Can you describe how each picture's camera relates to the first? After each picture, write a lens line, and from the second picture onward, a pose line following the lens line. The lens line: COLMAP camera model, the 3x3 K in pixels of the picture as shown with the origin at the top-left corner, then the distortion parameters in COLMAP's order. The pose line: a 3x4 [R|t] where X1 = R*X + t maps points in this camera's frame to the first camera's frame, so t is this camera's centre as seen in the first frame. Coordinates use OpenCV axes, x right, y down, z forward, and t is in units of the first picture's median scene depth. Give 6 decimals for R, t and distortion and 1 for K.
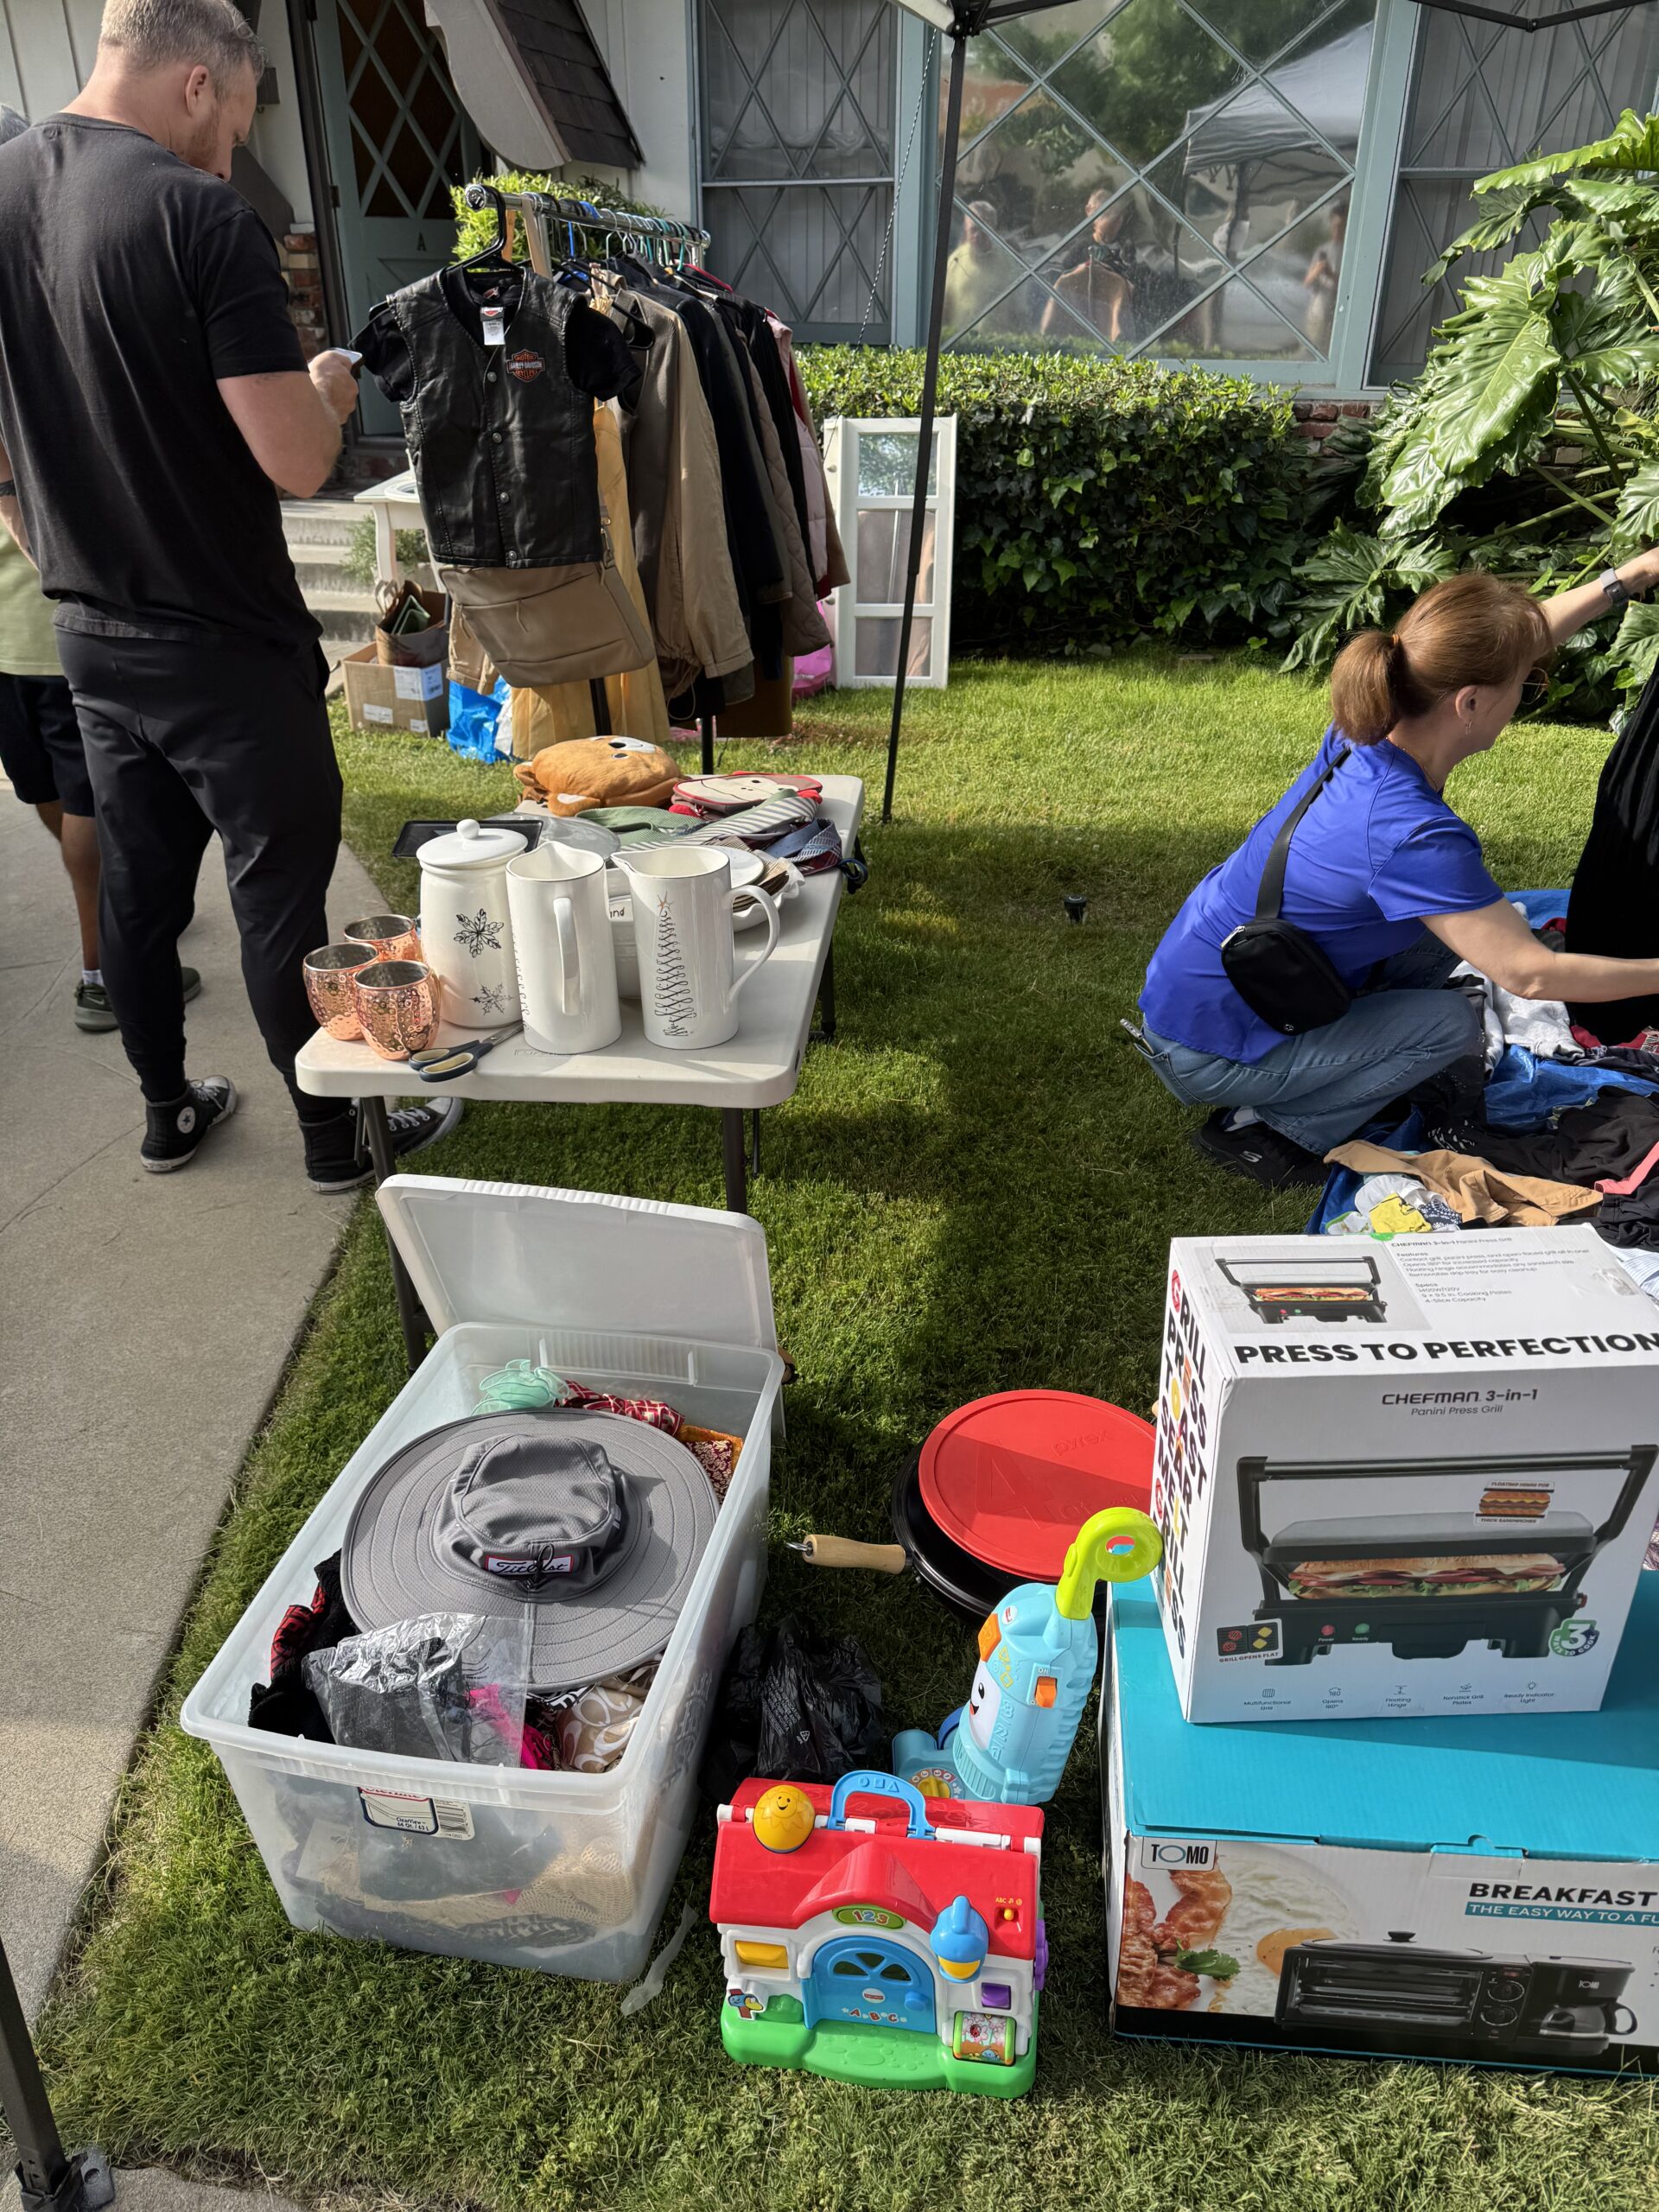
lens RADIAL K [[1569.6, 0, 837.5], [0, 1569.6, 1095.1], [0, 0, 1]] dist [0.044123, -0.053597]
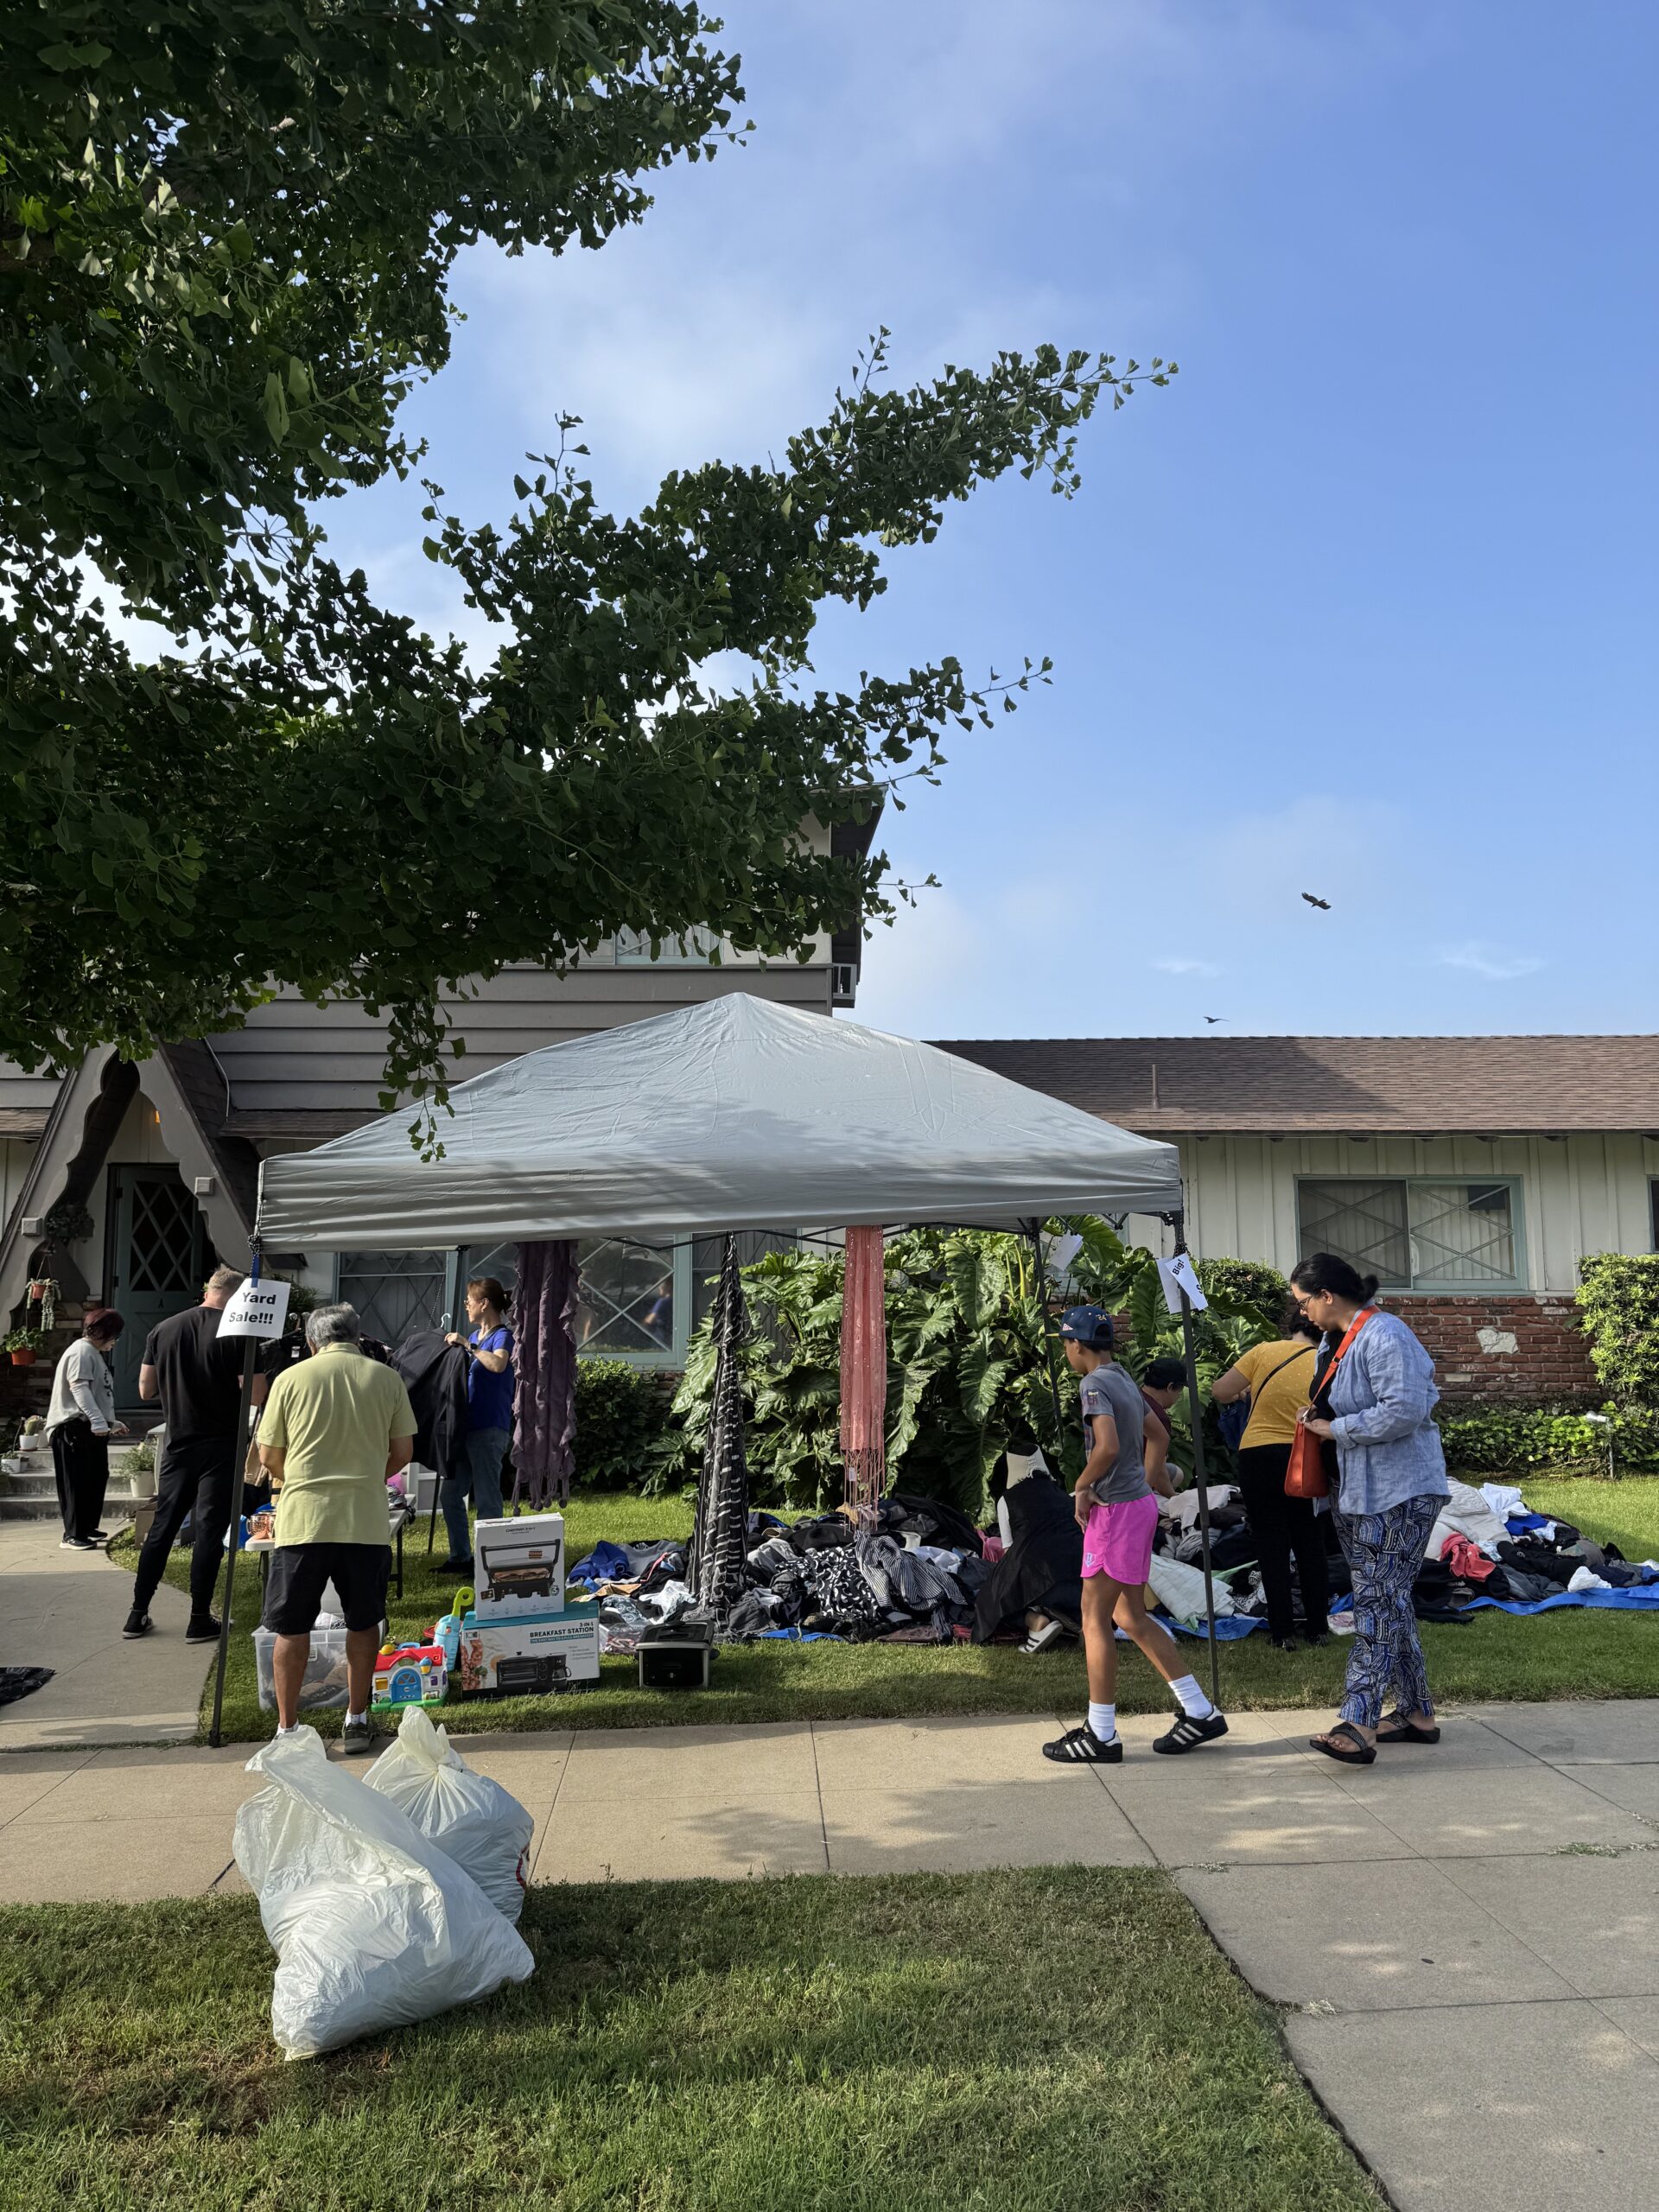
lens RADIAL K [[1569.6, 0, 837.5], [0, 1569.6, 1095.1], [0, 0, 1]] dist [0.044123, -0.053597]
pose [[0.967119, 0.015942, 0.253825, 0.009351], [0.129592, 0.827858, -0.545763, 0.429649], [-0.218832, 0.560711, 0.798571, -0.924568]]
